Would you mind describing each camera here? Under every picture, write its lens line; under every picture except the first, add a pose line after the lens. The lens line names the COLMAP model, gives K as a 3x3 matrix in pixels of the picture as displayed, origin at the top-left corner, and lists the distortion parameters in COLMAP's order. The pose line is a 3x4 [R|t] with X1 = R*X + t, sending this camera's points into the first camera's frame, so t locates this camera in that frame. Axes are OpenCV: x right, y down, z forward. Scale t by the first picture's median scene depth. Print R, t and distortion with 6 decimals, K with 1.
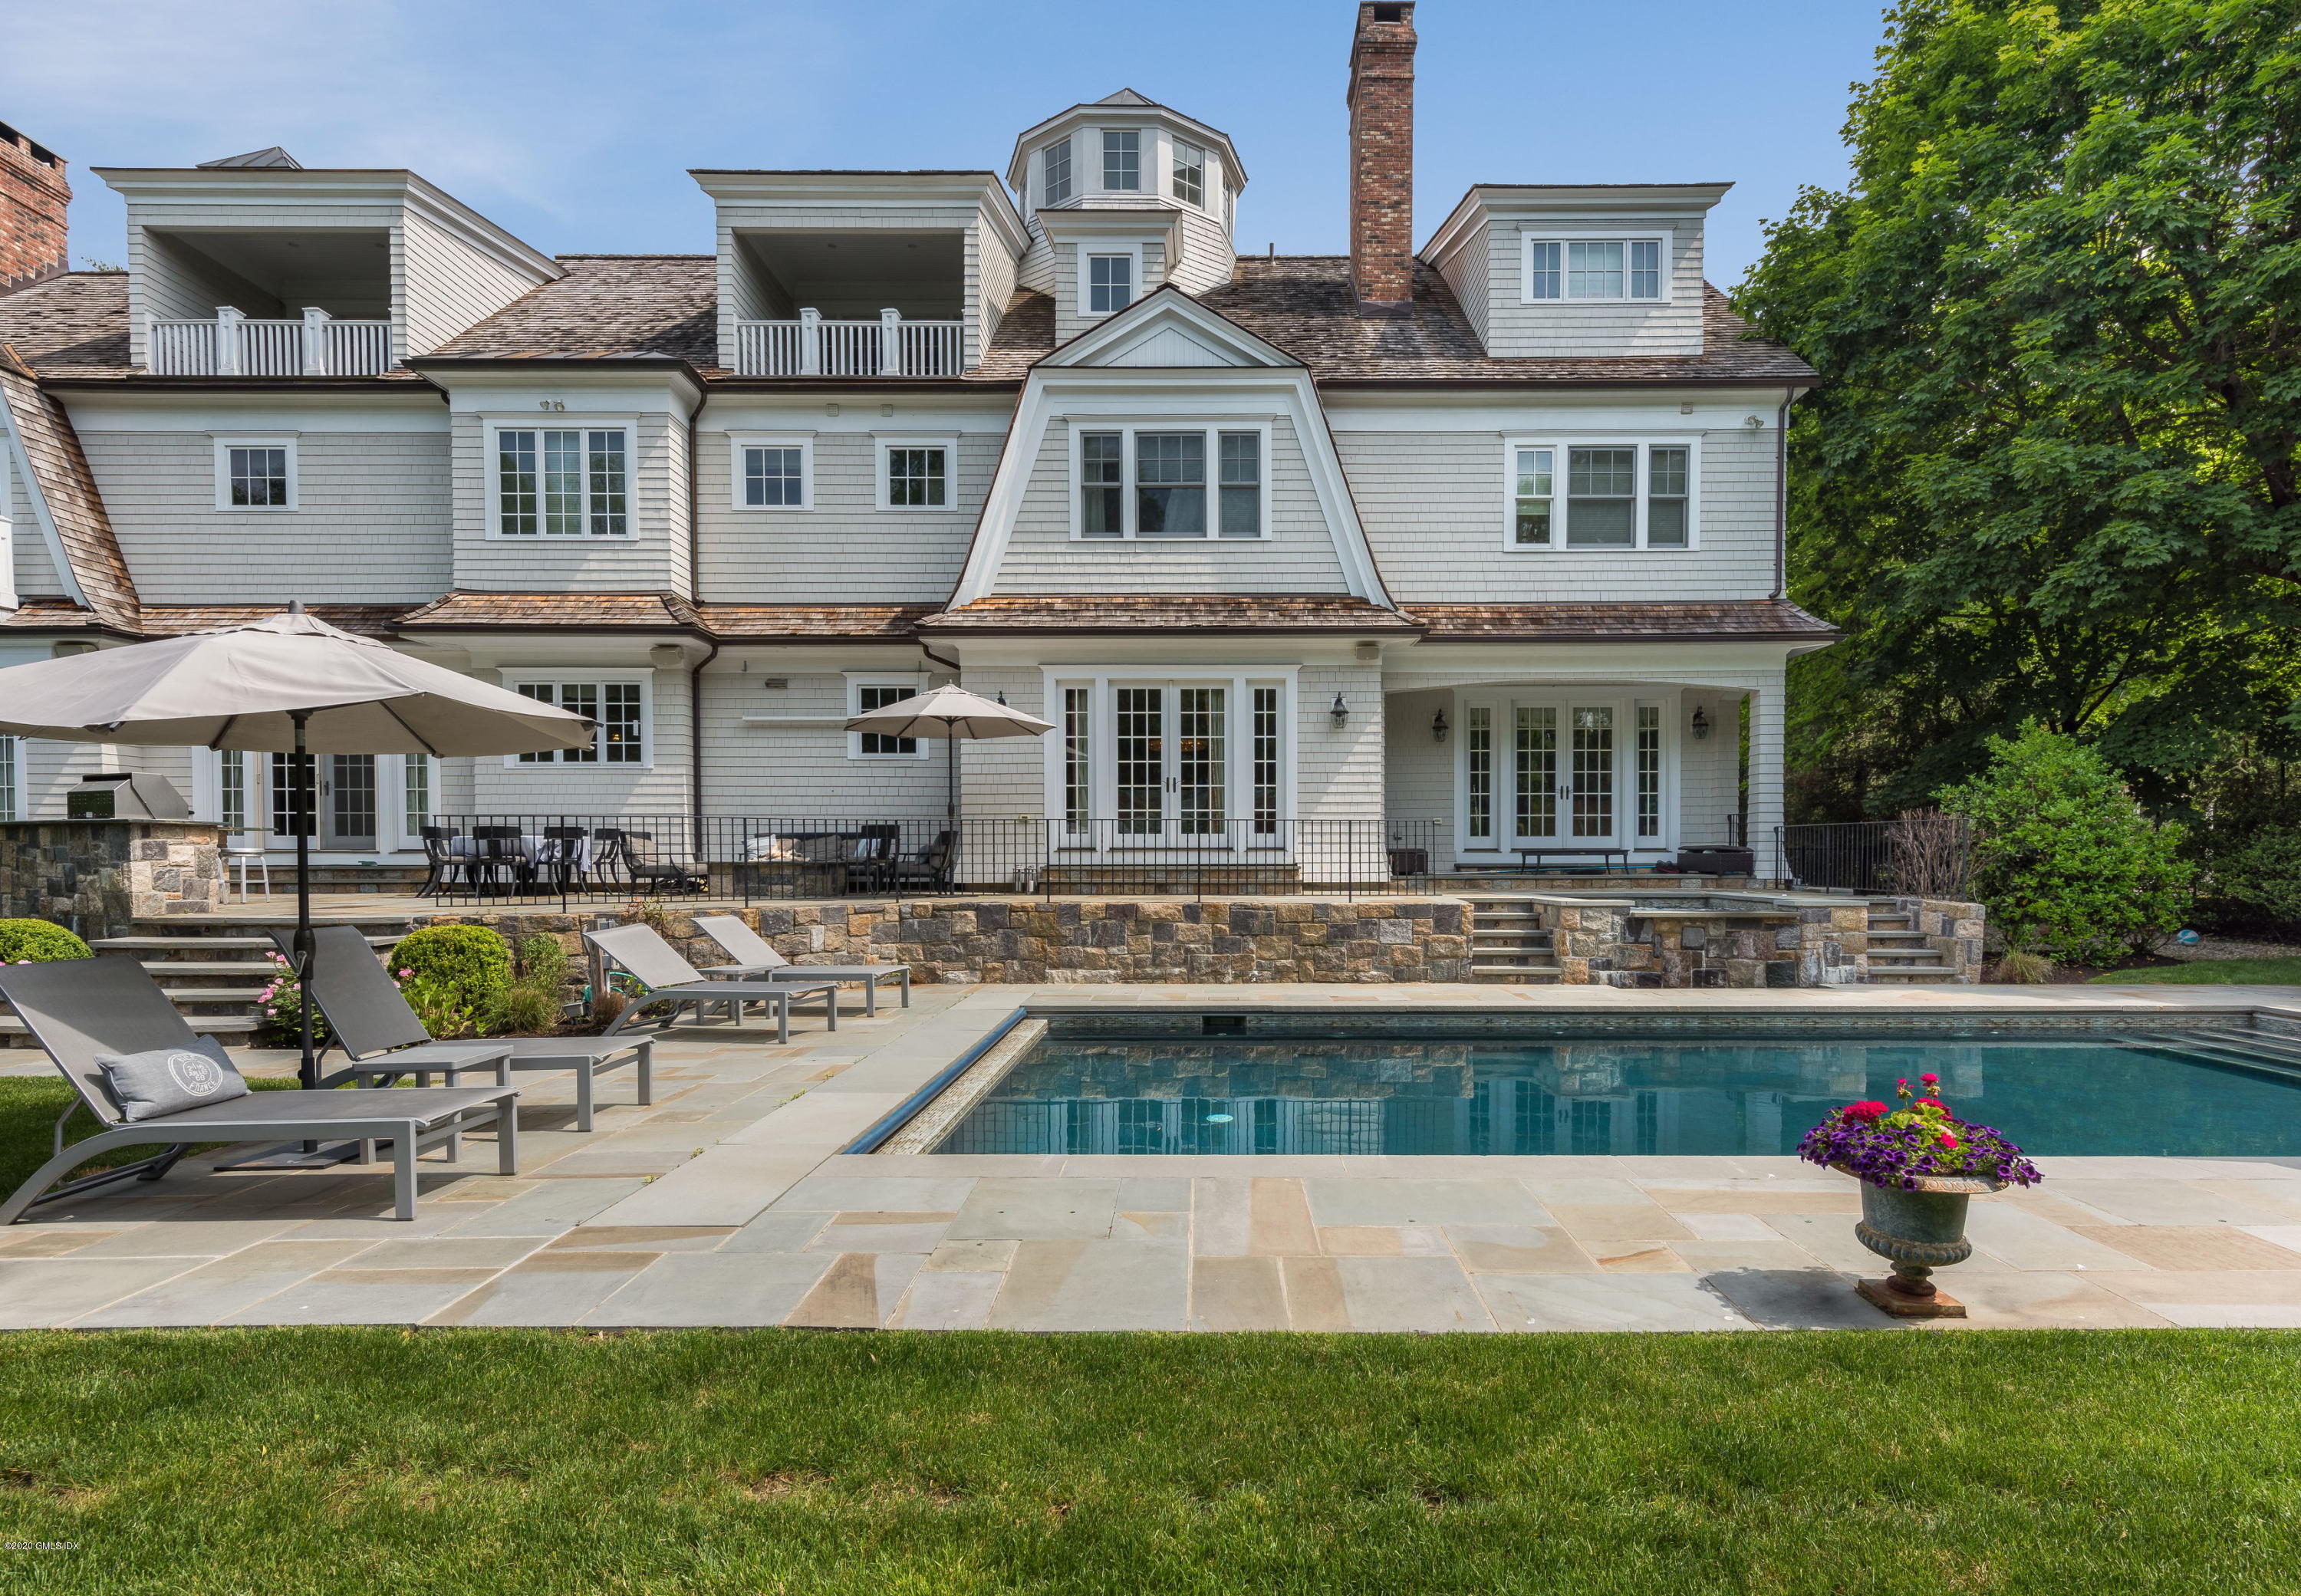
lens RADIAL K [[1159.7, 0, 1210.7], [0, 1159.7, 887.4], [0, 0, 1]] dist [0.007337, 0.000259]
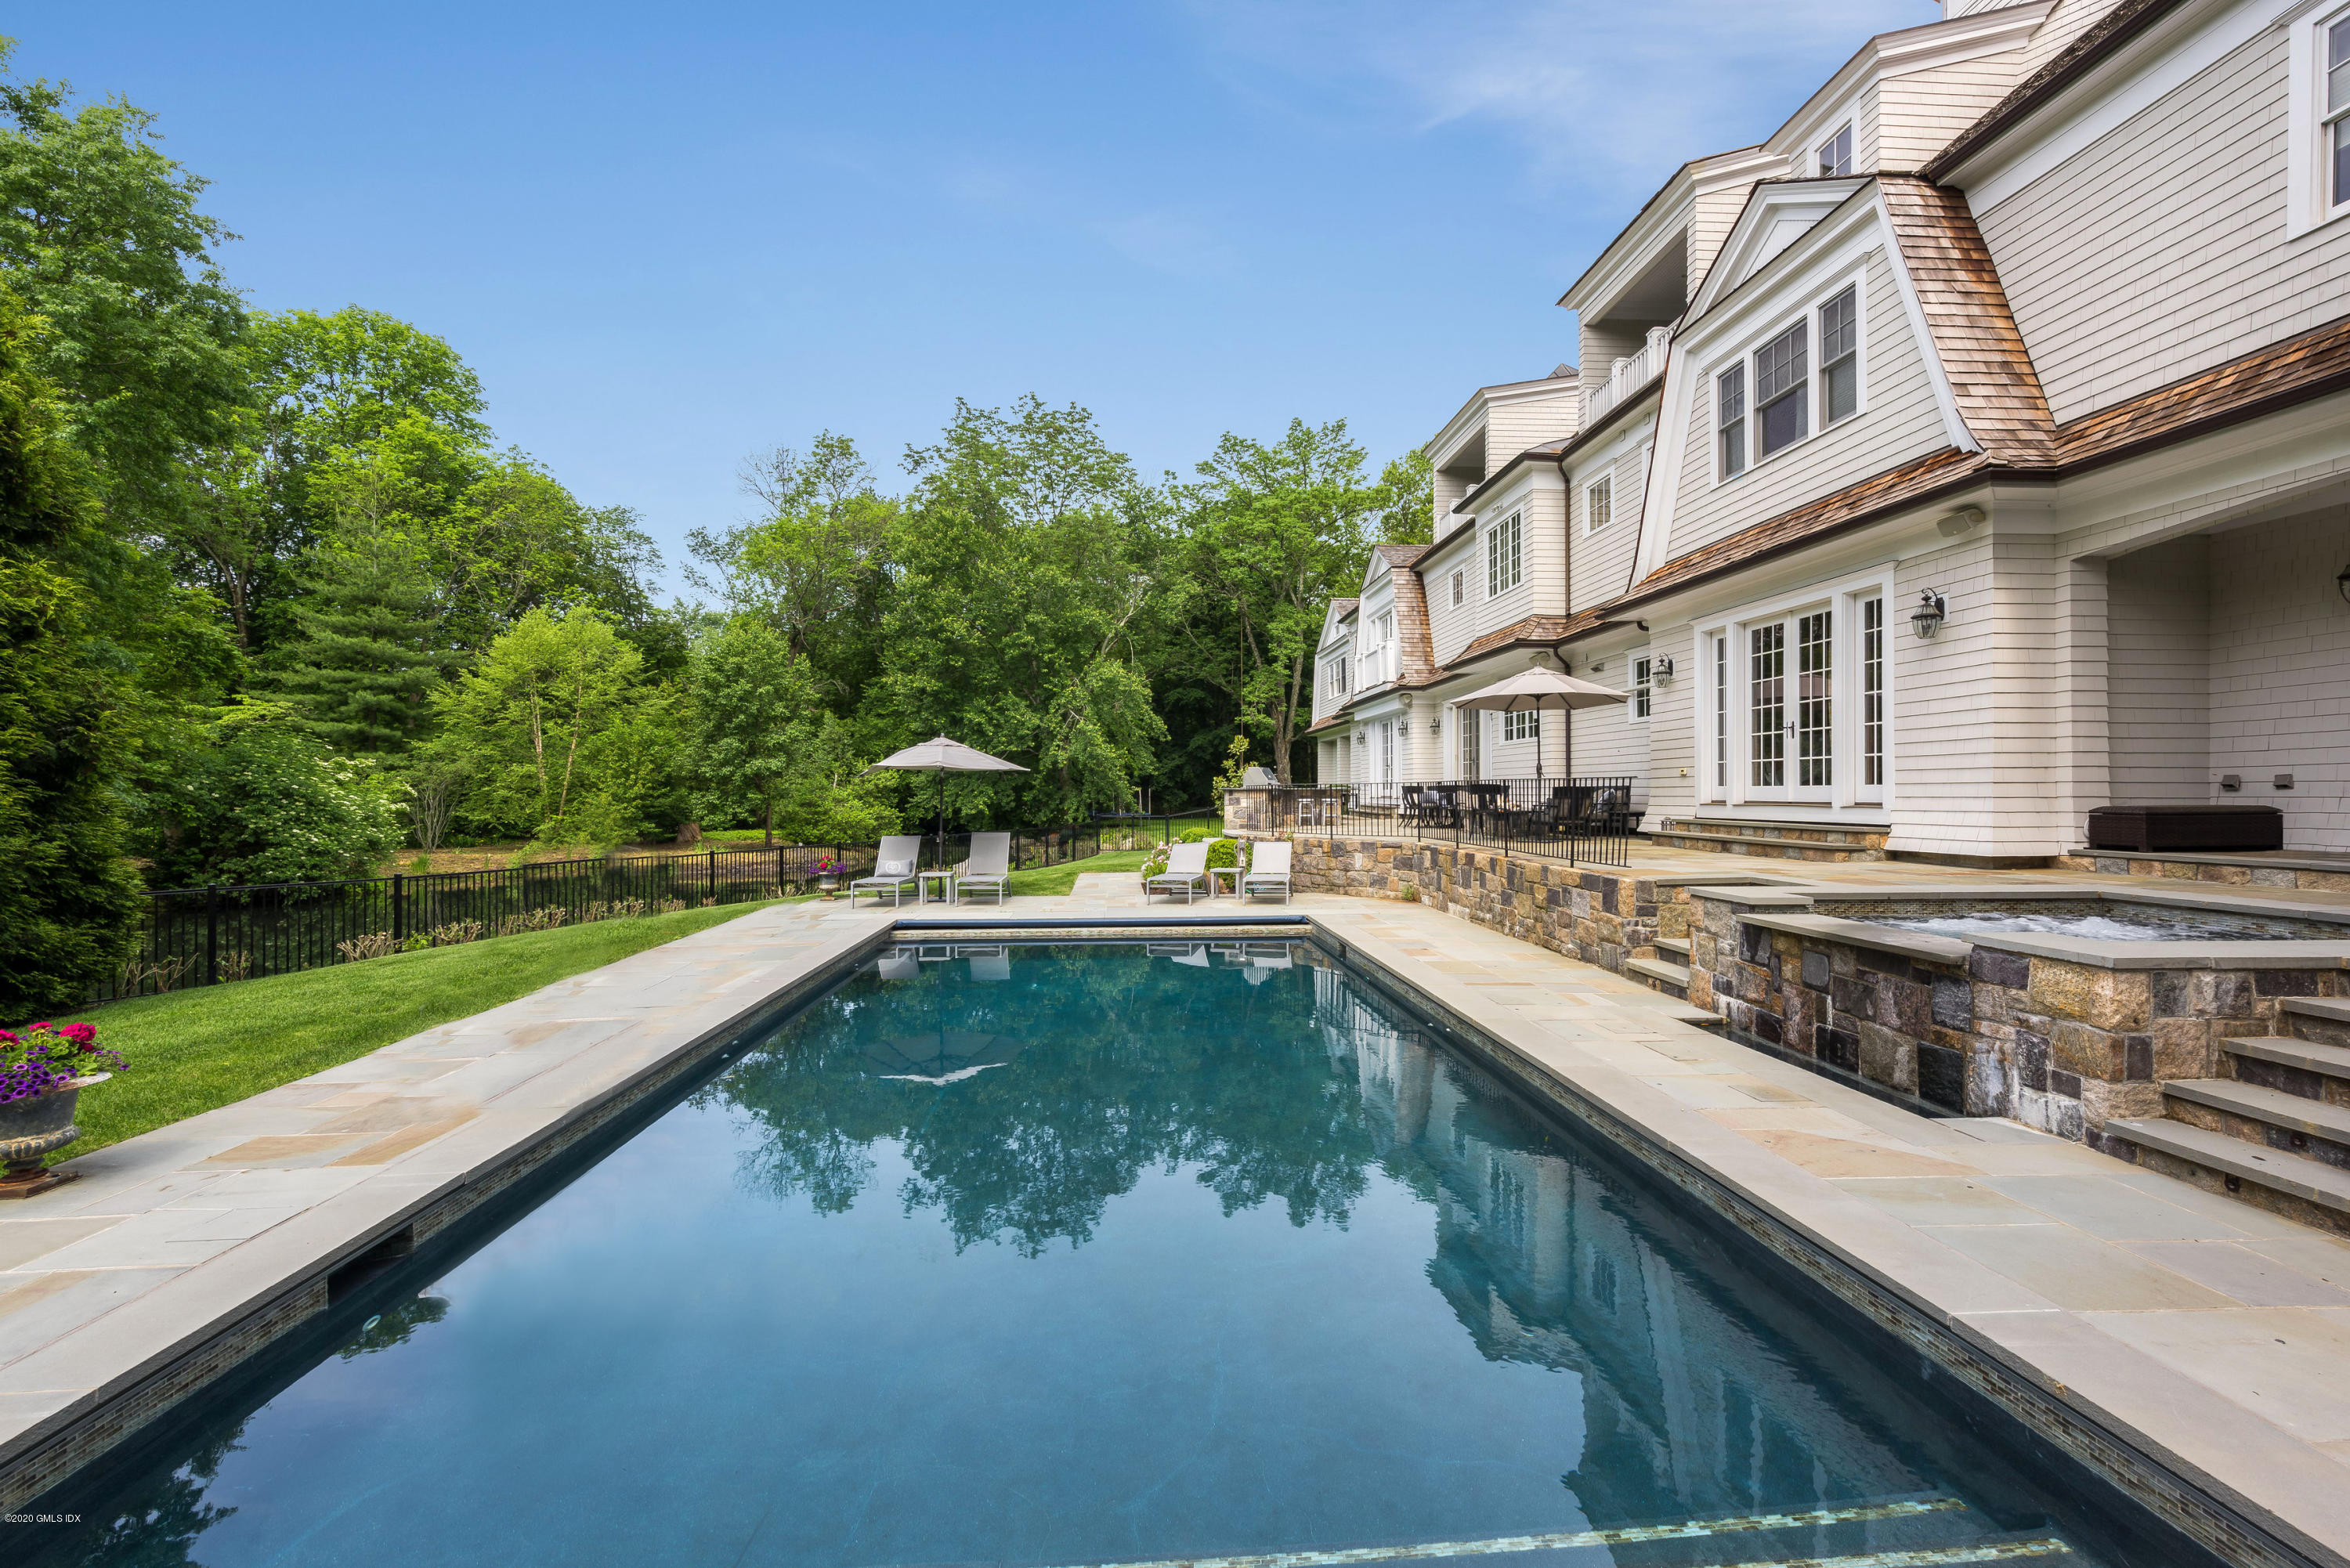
lens RADIAL K [[1005.5, 0, 1177.2], [0, 1005.5, 791.3], [0, 0, 1]] dist [-0.001941, -0.000231]
pose [[0.058190, 0.000674, -0.998305, 0.705711], [-0.023991, 0.999712, -0.000723, -0.030603], [0.998017, 0.023992, 0.058189, 0.501519]]
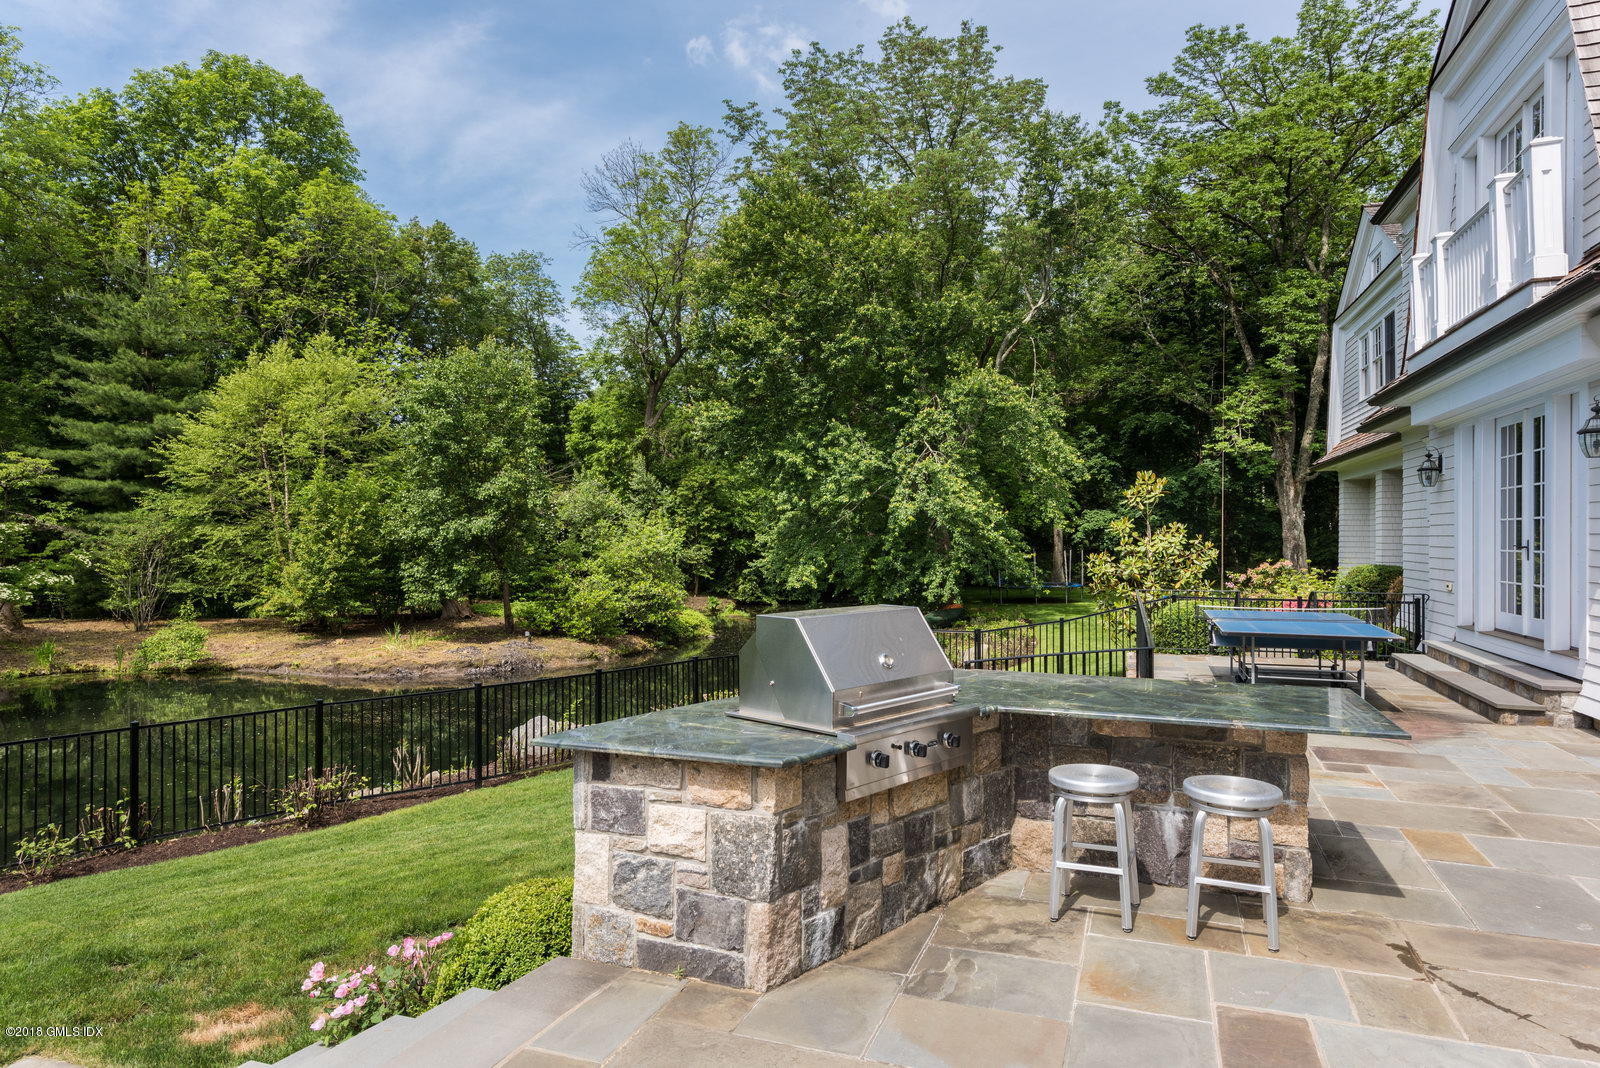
lens RADIAL K [[952.2, 0, 794.8], [0, 952.2, 523.8], [0, 0, 1]] dist [0.019445, -0.001195]
pose [[-0.341306, -0.010028, -0.939899, -0.388808], [-0.025298, 0.999679, -0.001479, -0.090173], [0.939612, 0.023272, -0.341450, 0.767940]]
